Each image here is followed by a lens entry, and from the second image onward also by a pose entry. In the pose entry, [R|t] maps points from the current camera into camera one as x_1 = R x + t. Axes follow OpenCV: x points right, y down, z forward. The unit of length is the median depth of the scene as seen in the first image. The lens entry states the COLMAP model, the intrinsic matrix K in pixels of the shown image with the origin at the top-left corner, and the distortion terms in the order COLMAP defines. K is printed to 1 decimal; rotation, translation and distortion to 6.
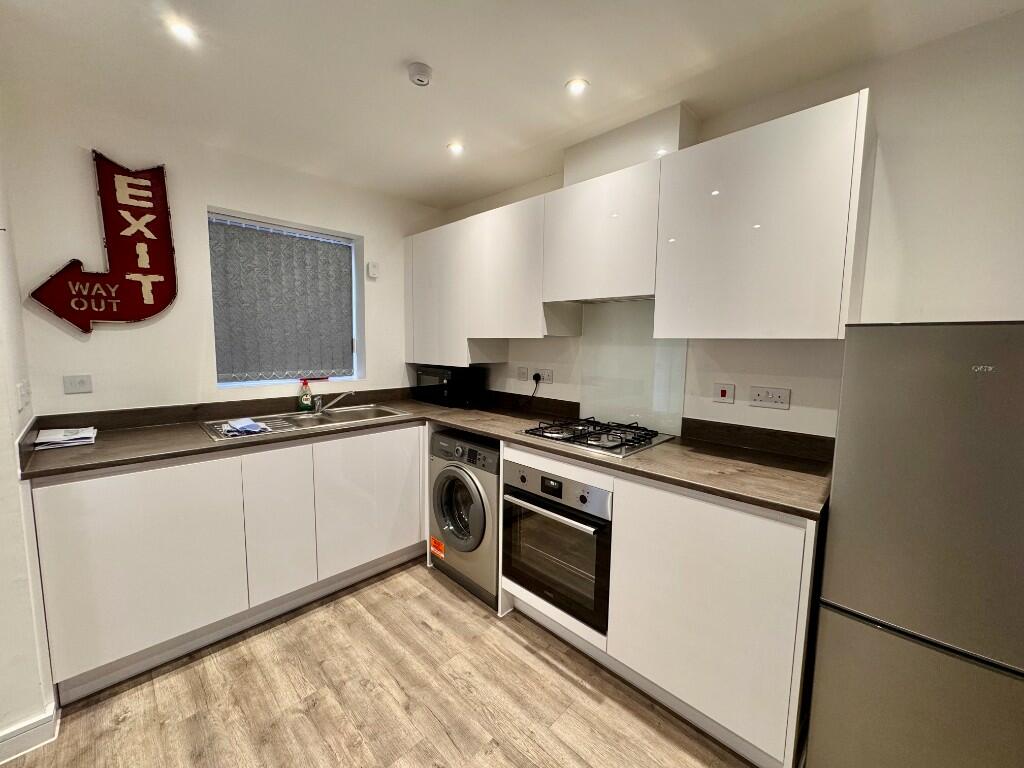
lens RADIAL K [[408.9, 0, 512.7], [0, 408.9, 382.8], [0, 0, 1]] dist [-0.001333, -0.000103]
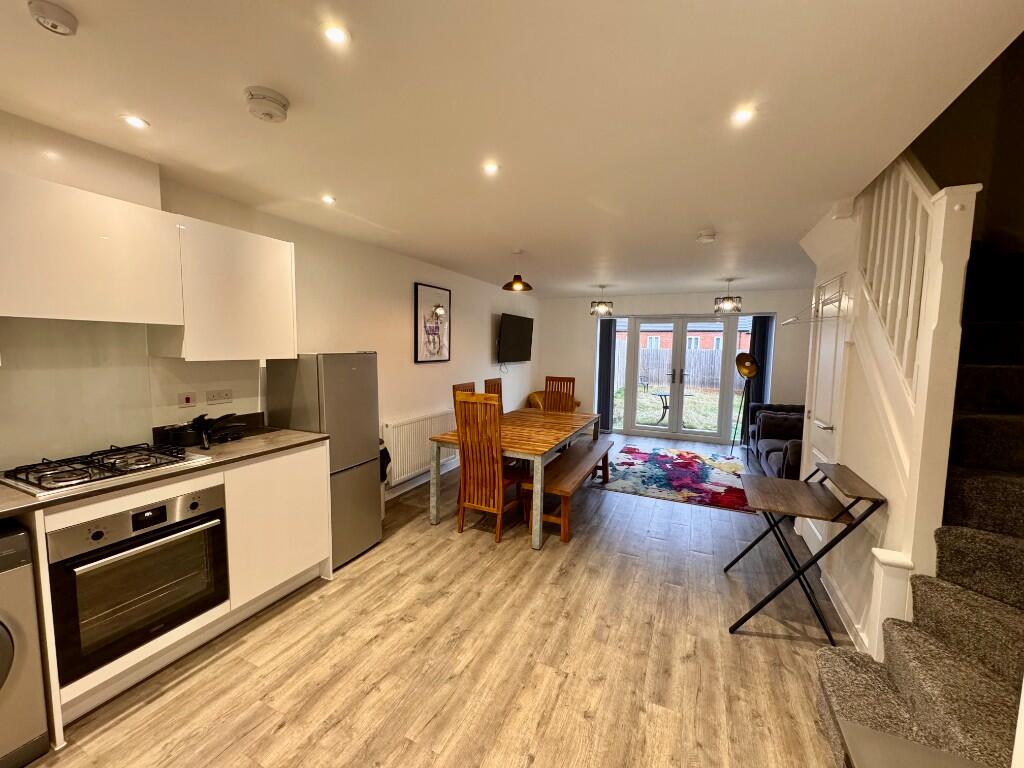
lens RADIAL K [[408.9, 0, 512.7], [0, 408.9, 382.8], [0, 0, 1]] dist [-0.001333, -0.000103]
pose [[-0.346314, -0.100610, 0.932708, -1.122589], [0.078266, 0.987668, 0.135598, -0.131608], [-0.934848, 0.119959, -0.334169, 0.498528]]
